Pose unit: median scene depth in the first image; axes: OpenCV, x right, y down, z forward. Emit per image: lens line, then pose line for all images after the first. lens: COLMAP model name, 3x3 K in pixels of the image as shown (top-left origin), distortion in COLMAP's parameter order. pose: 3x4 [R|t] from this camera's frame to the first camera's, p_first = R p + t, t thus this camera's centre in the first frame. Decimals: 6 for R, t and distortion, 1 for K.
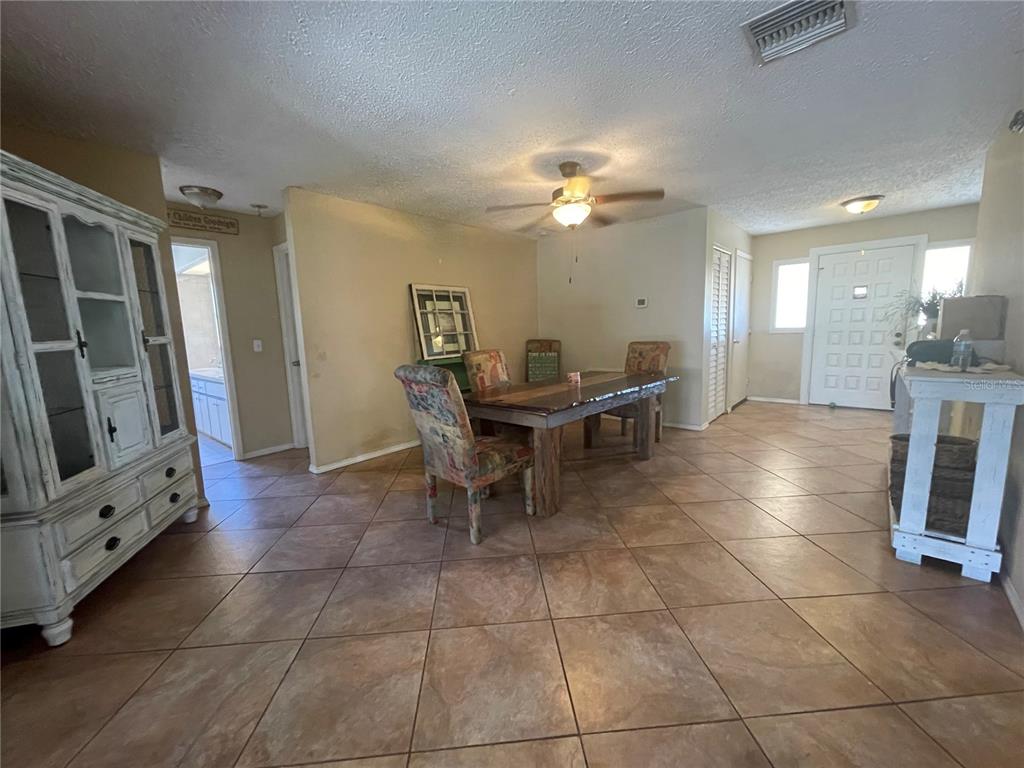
lens RADIAL K [[412.8, 0, 512.0], [0, 412.8, 384.0], [0, 0, 1]] dist [-0.001636, -0.000514]
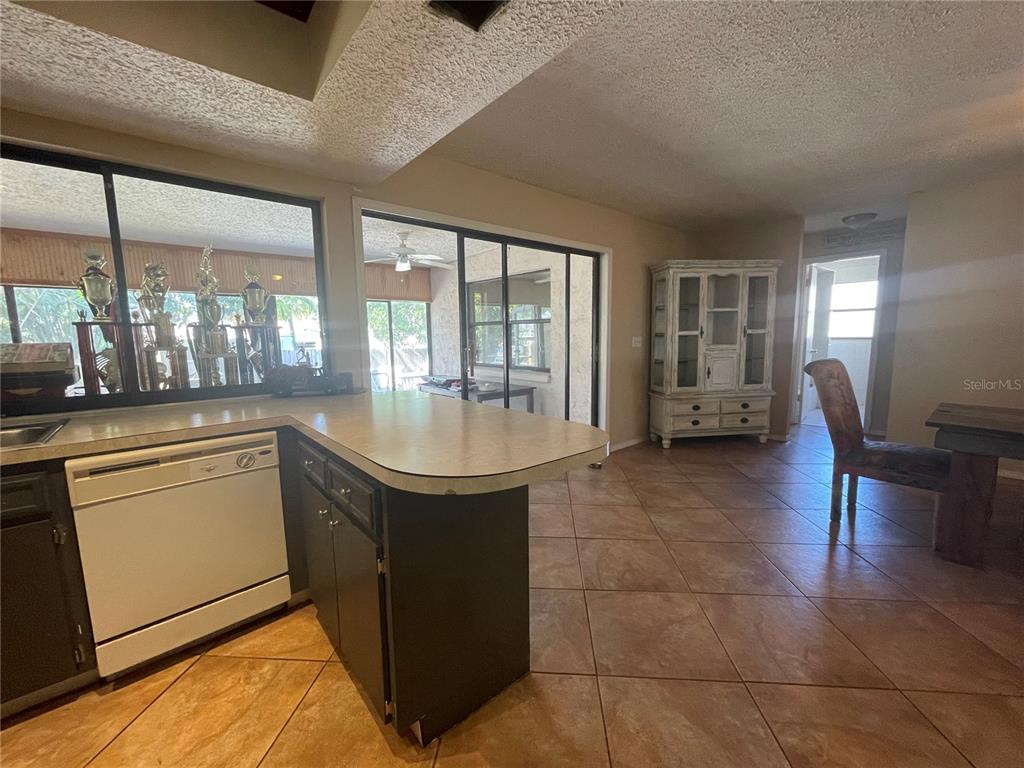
lens RADIAL K [[412.8, 0, 512.0], [0, 412.8, 384.0], [0, 0, 1]] dist [-0.001636, -0.000514]
pose [[-0.141054, 0.158909, -0.977165, 1.299630], [-0.117390, 0.977385, 0.175890, -0.090518], [0.983017, 0.139519, -0.119210, 0.262247]]
